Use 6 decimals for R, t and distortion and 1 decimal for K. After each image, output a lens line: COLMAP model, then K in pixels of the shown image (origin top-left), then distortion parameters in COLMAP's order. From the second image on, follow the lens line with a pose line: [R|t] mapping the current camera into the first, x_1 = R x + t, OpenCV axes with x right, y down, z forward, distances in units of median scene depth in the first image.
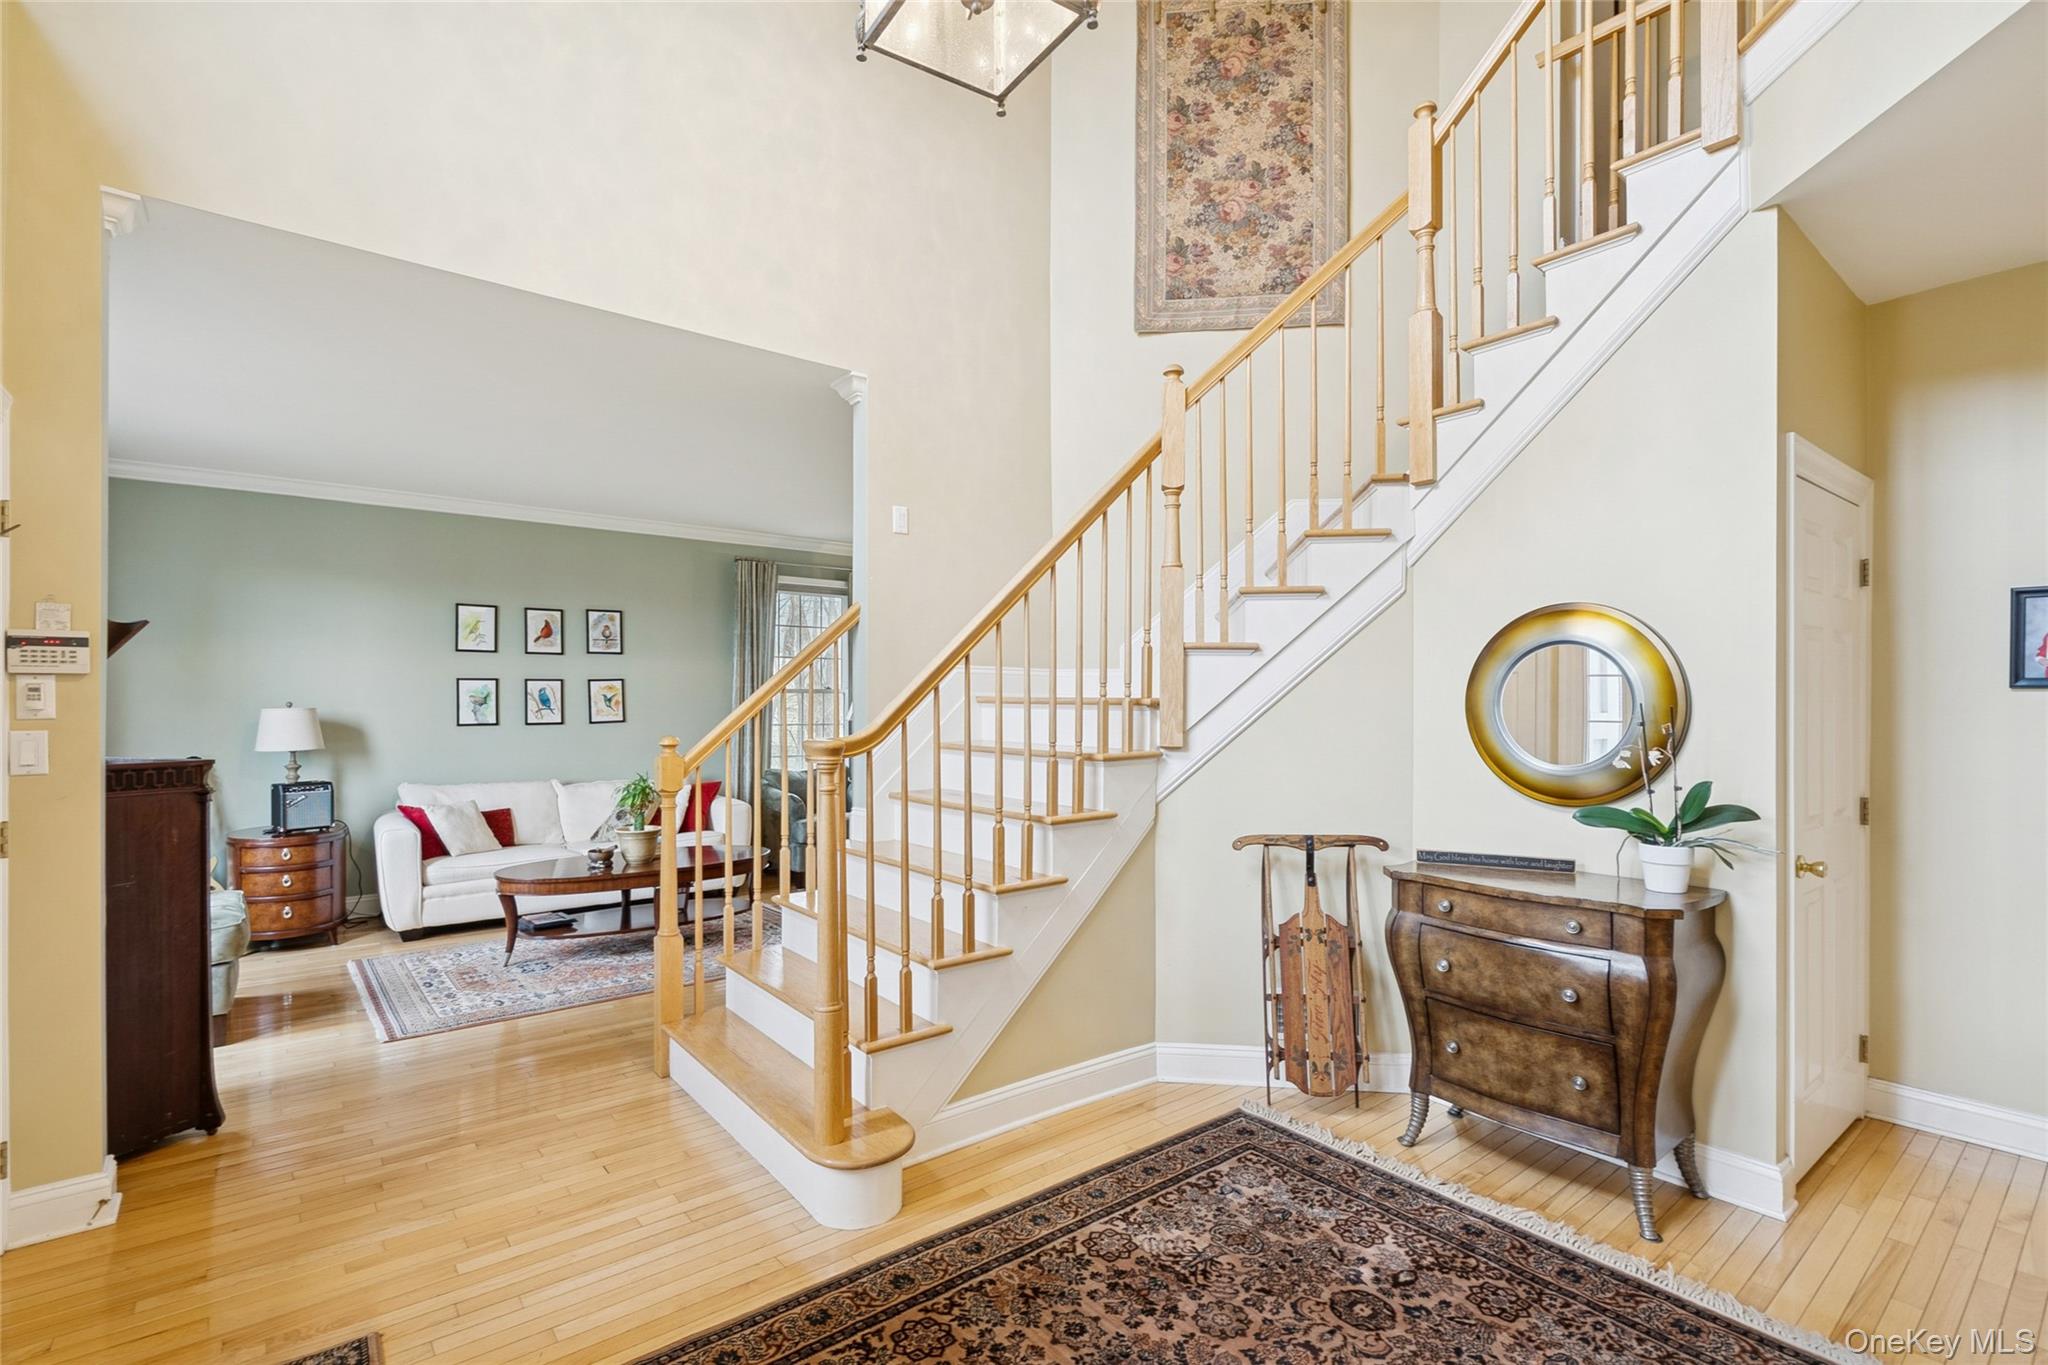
lens RADIAL K [[949.1, 0, 1024.0], [0, 949.1, 682.5], [0, 0, 1]] dist [-0.000022, 0.000051]
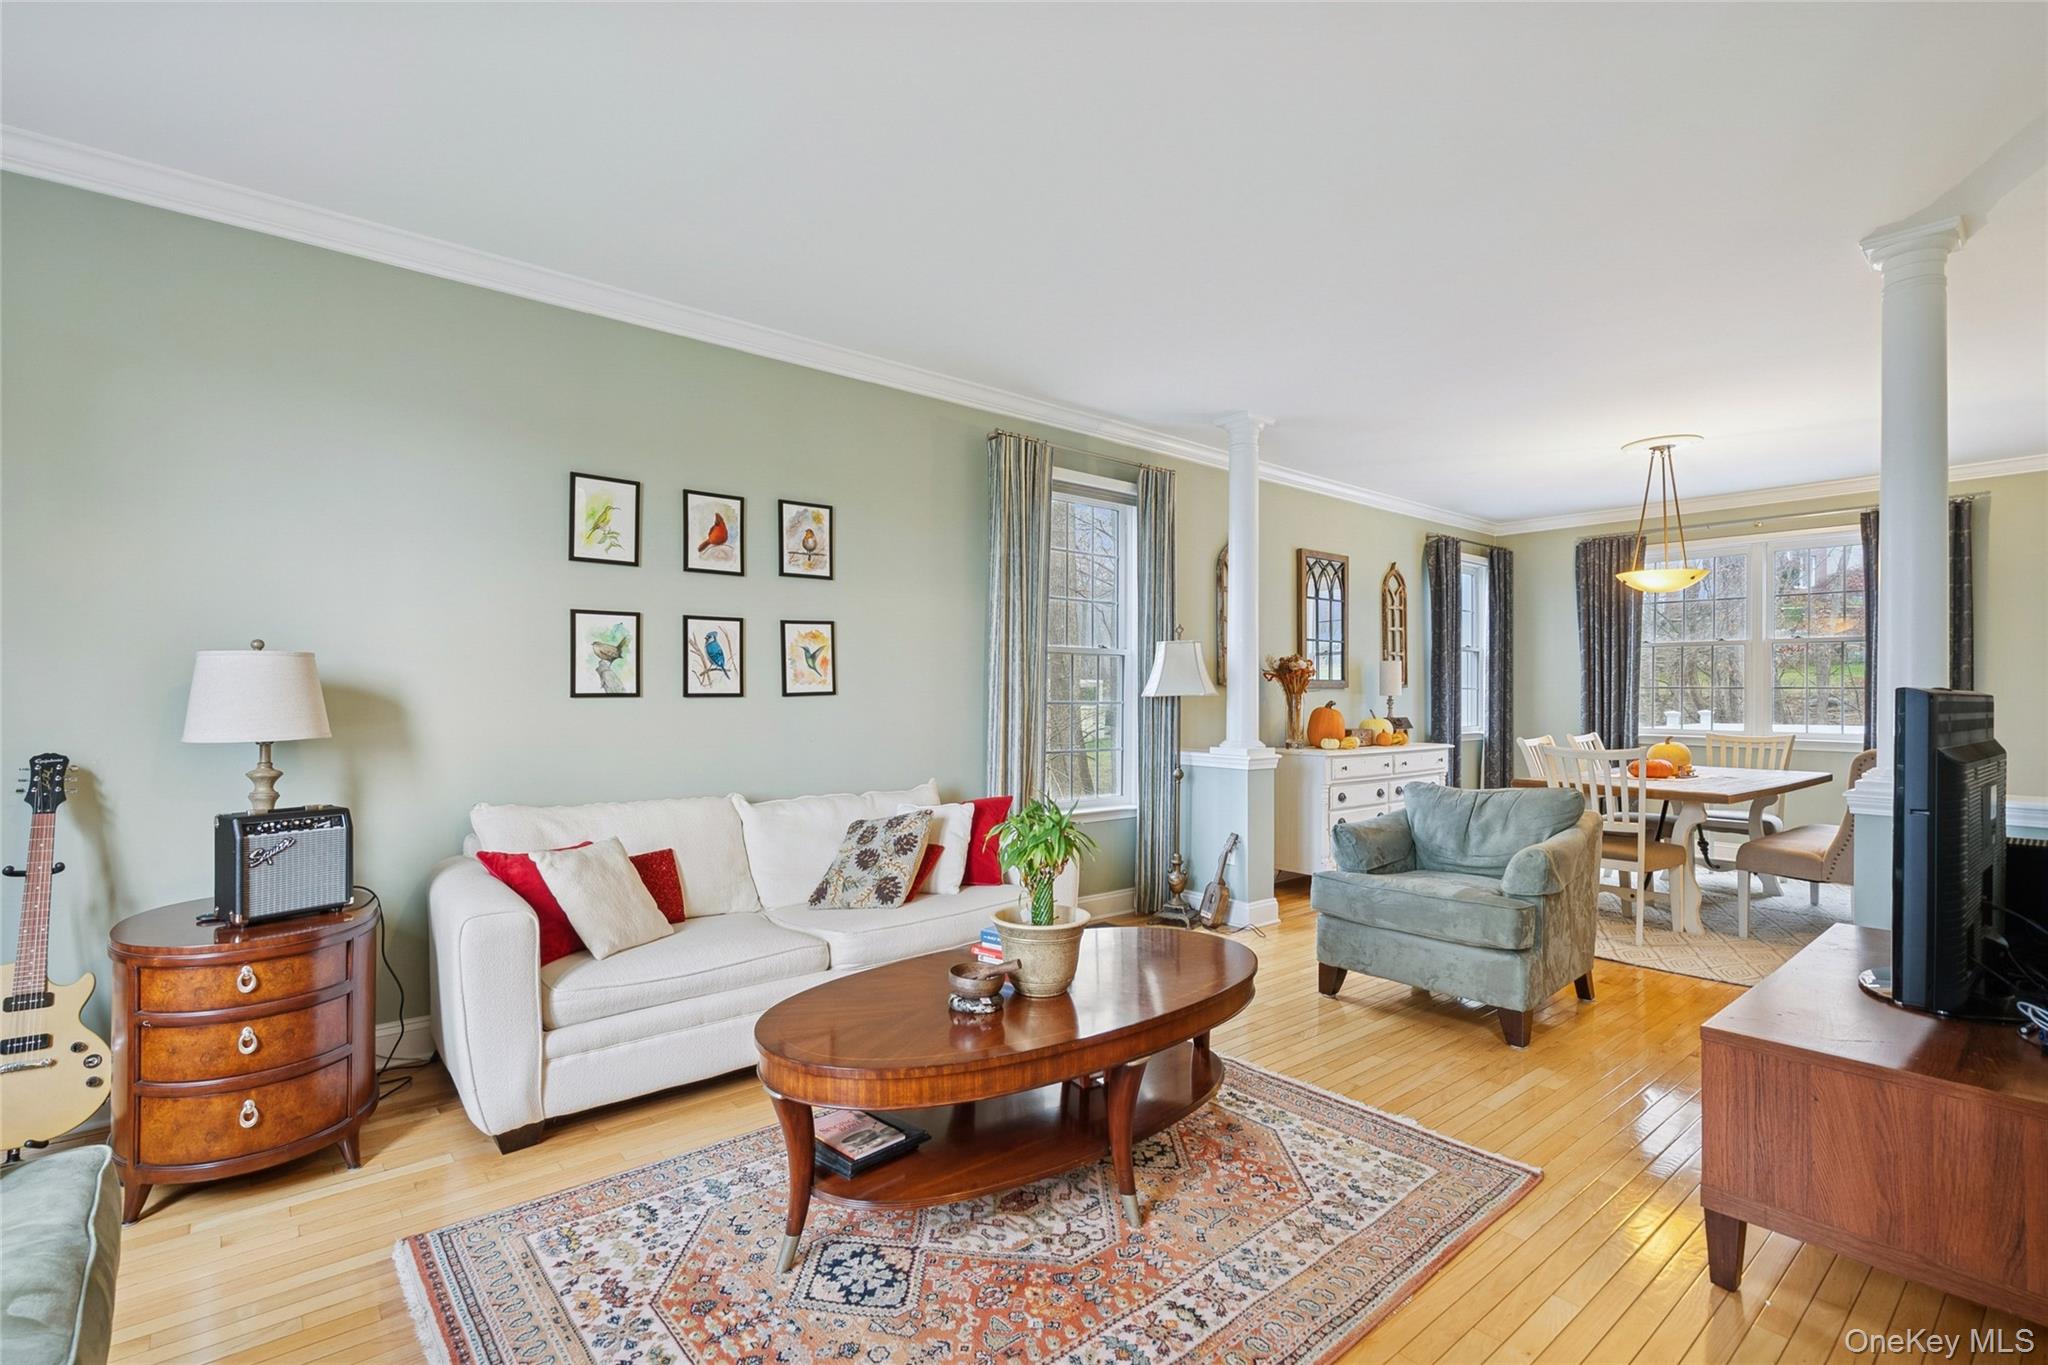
lens RADIAL K [[938.1, 0, 1018.4], [0, 938.1, 671.9], [0, 0, 1]] dist [-0.000633, -0.000059]
pose [[0.999876, 0.001598, 0.015676, -0.399528], [-0.001506, 0.999982, -0.005867, 0.038957], [-0.015685, 0.005842, 0.999860, 0.522921]]
